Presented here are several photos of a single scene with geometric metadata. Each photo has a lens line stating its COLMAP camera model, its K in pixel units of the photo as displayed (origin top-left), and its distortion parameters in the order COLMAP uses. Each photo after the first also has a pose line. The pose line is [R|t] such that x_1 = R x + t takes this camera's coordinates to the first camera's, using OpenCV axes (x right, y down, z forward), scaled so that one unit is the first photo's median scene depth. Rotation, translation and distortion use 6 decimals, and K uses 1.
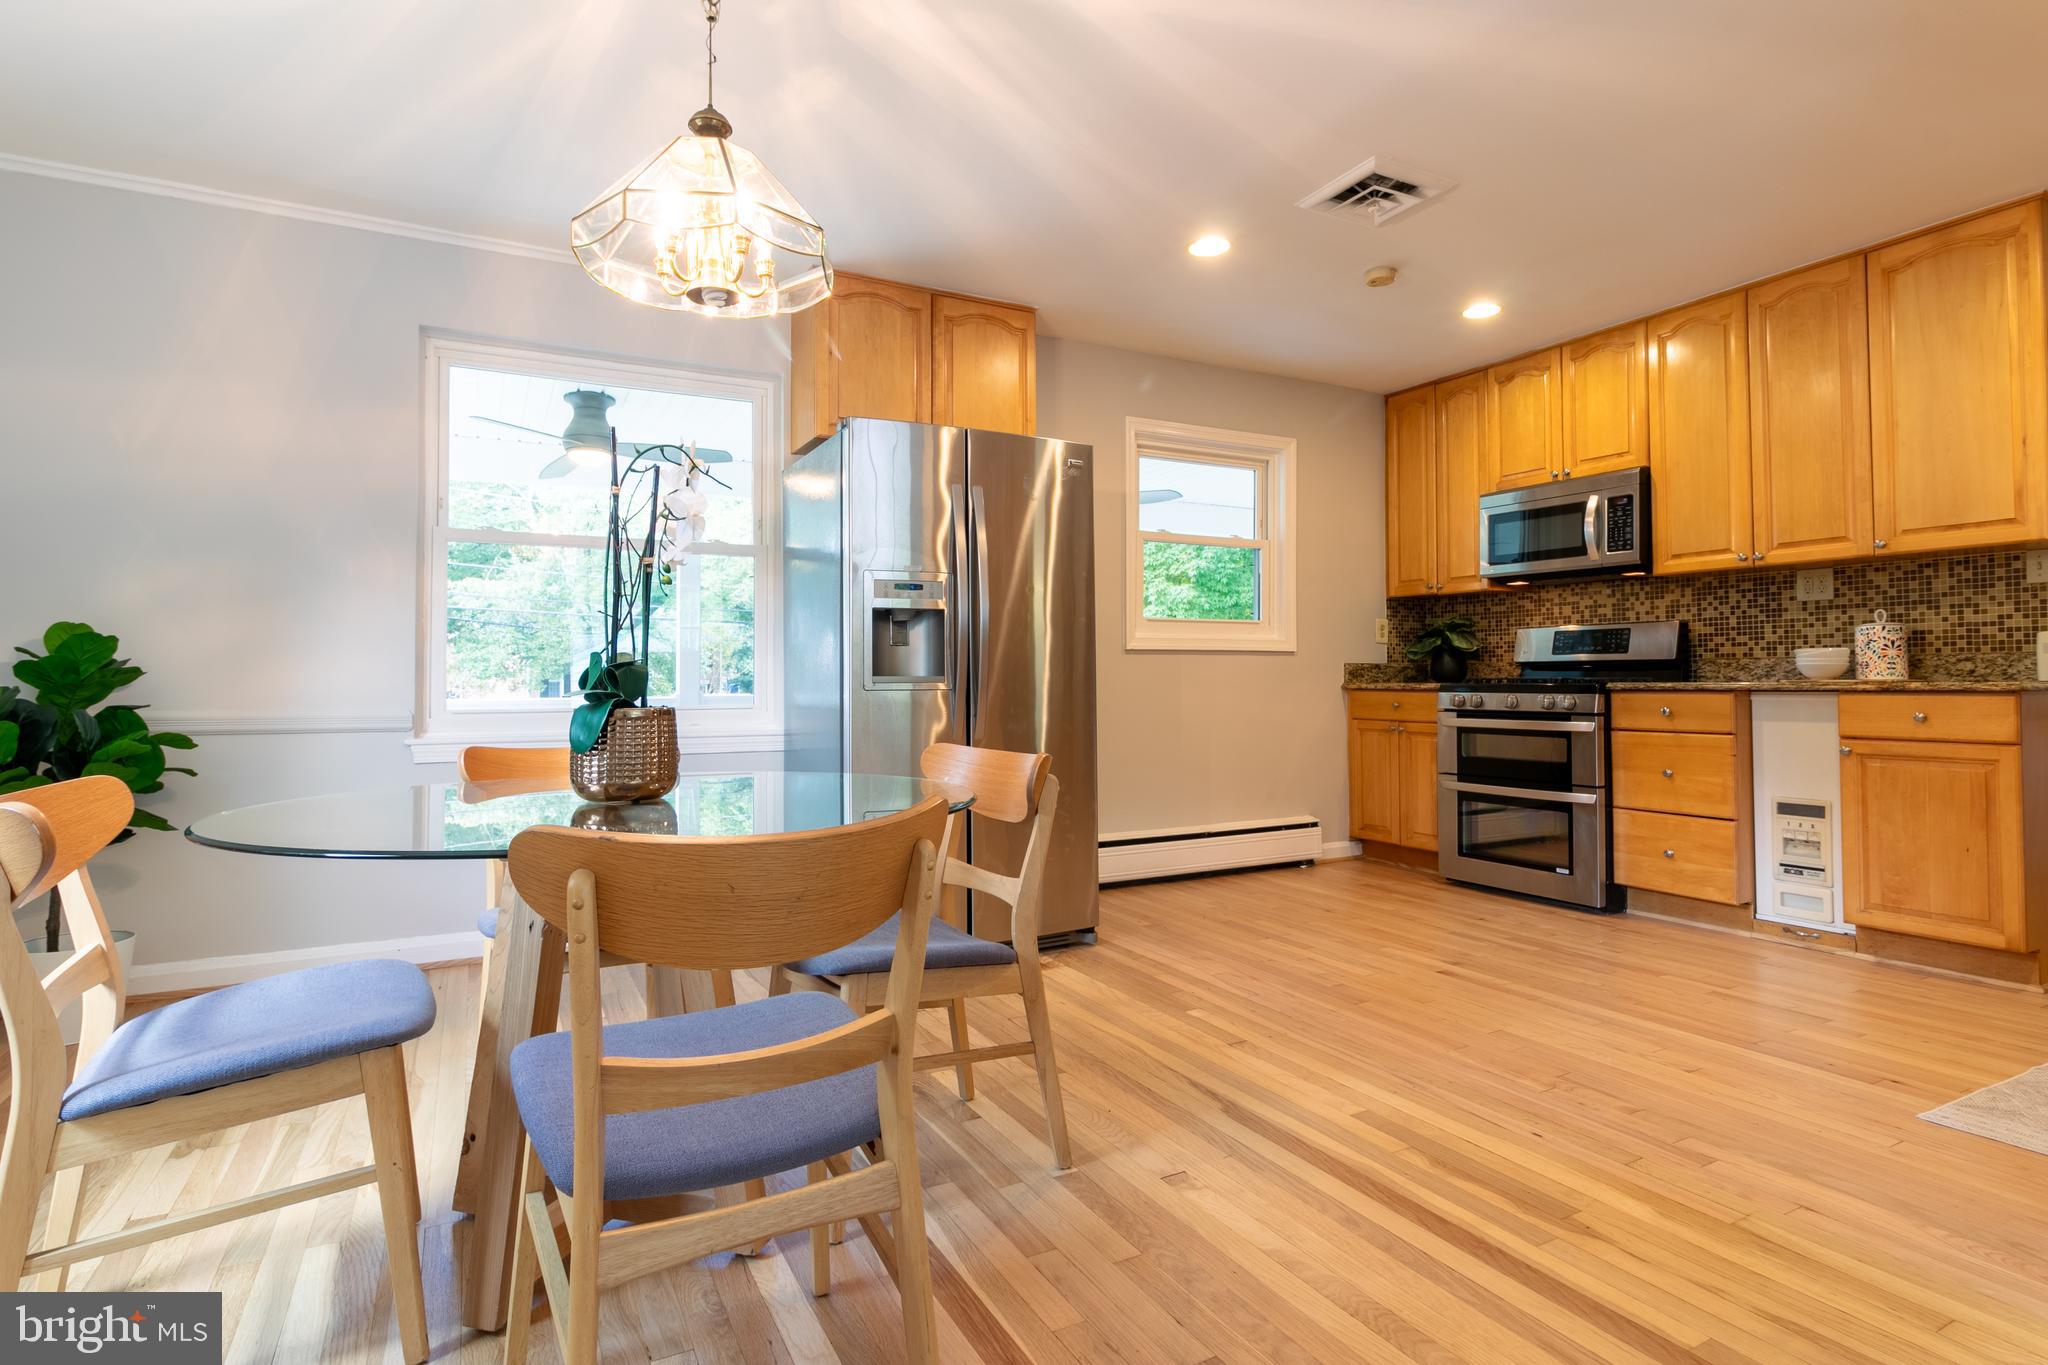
lens RADIAL K [[1031.1, 0, 1021.8], [0, 1031.1, 655.2], [0, 0, 1]] dist [0.002684, -0.002361]
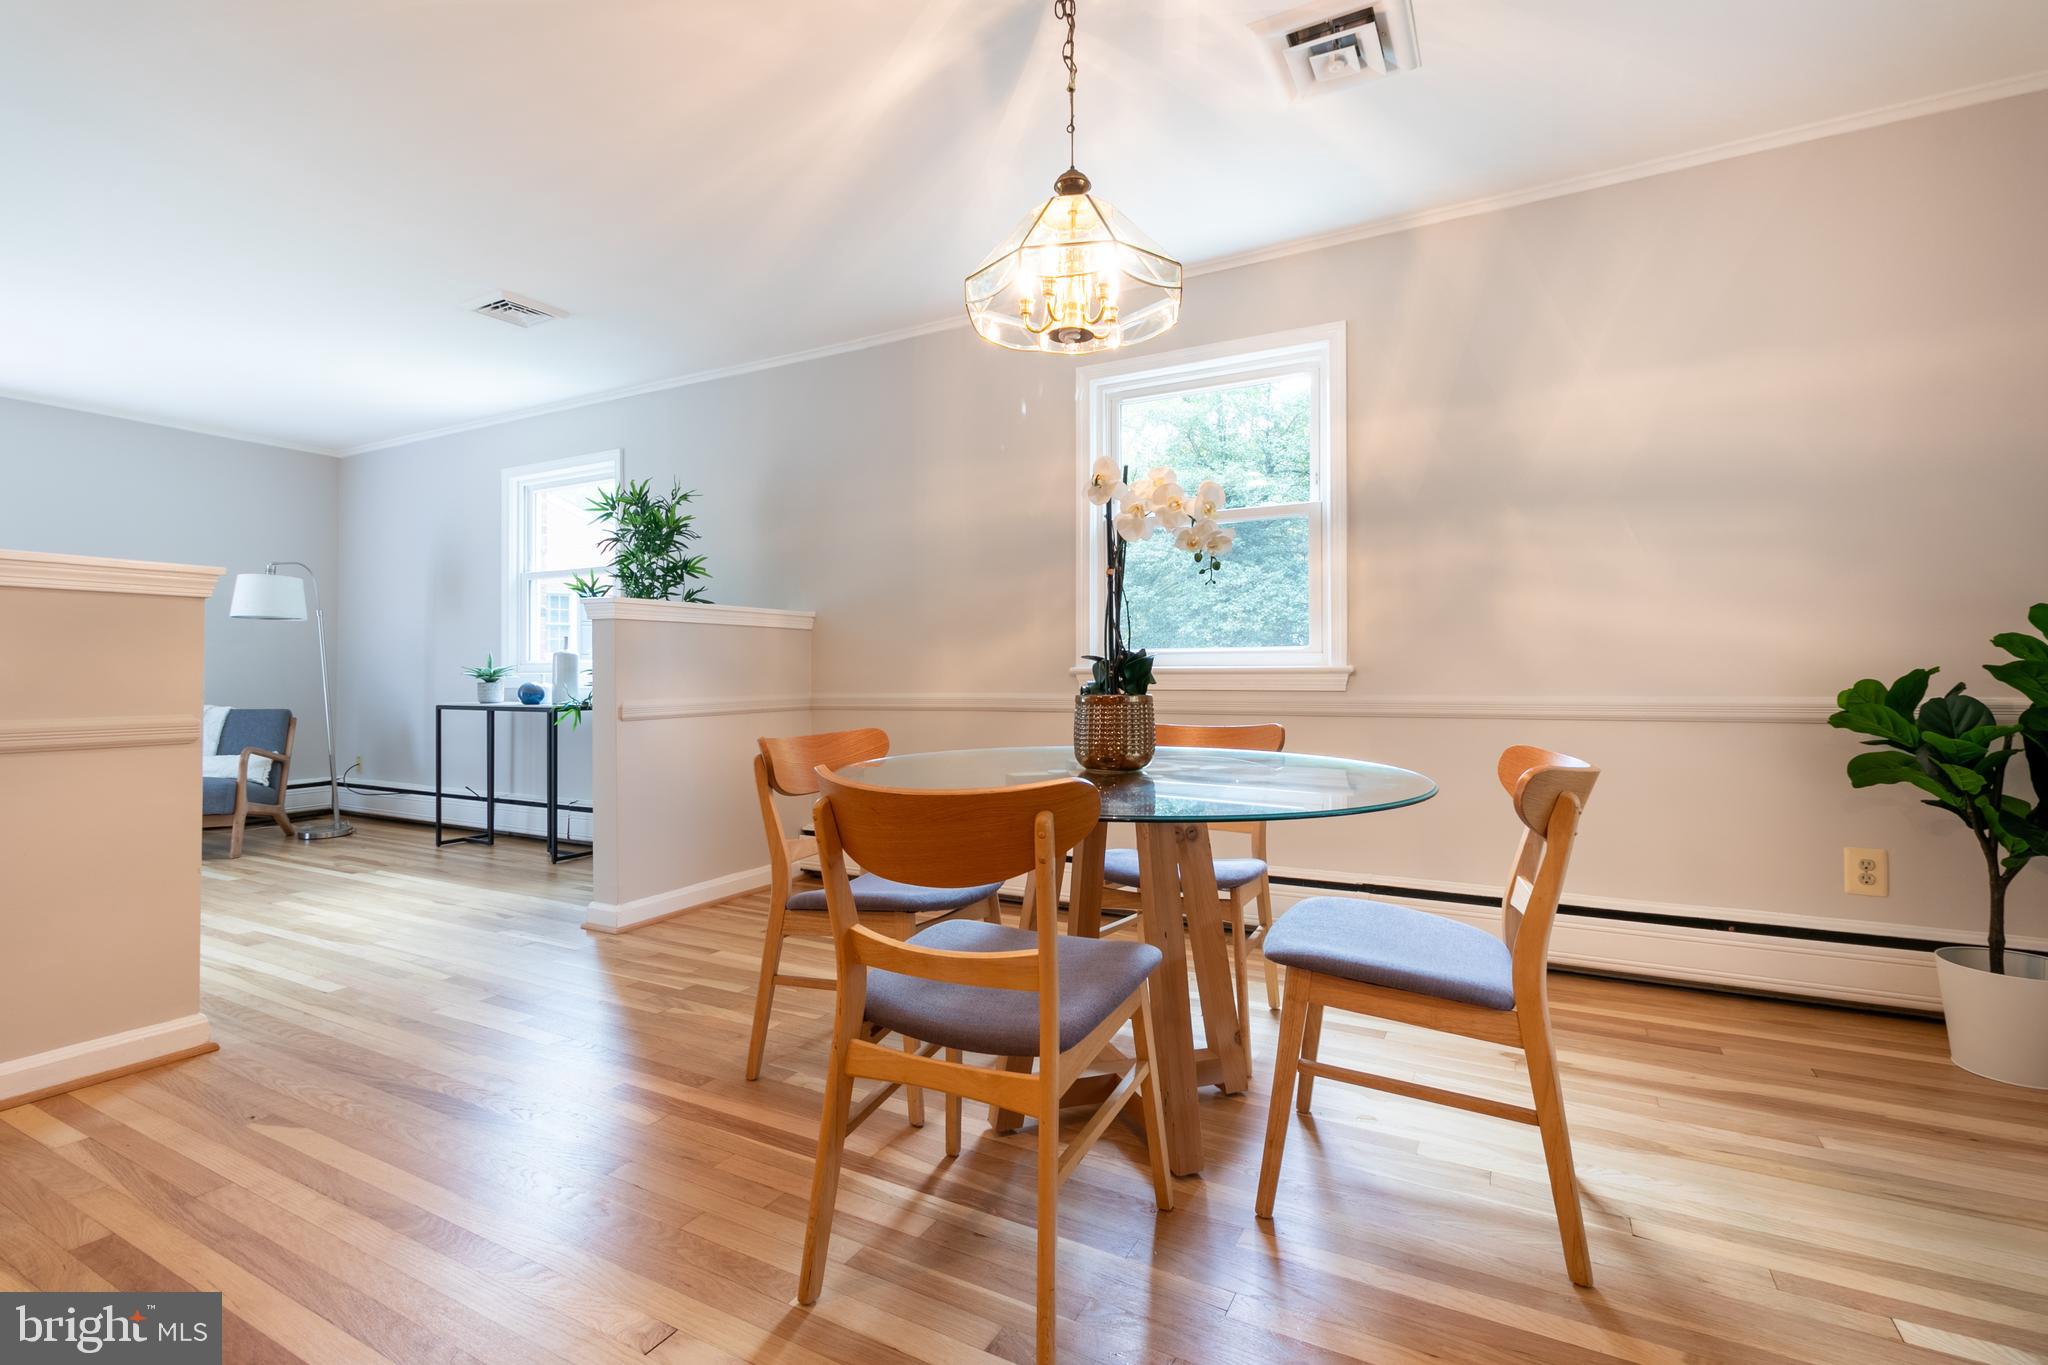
lens RADIAL K [[945.8, 0, 1019.7], [0, 945.8, 656.1], [0, 0, 1]] dist [0.005750, 0.000318]
pose [[-0.835207, 0.001271, -0.549934, 0.162381], [0.025343, 0.999024, -0.036182, 0.021266], [0.549351, -0.044156, -0.834424, 0.920987]]
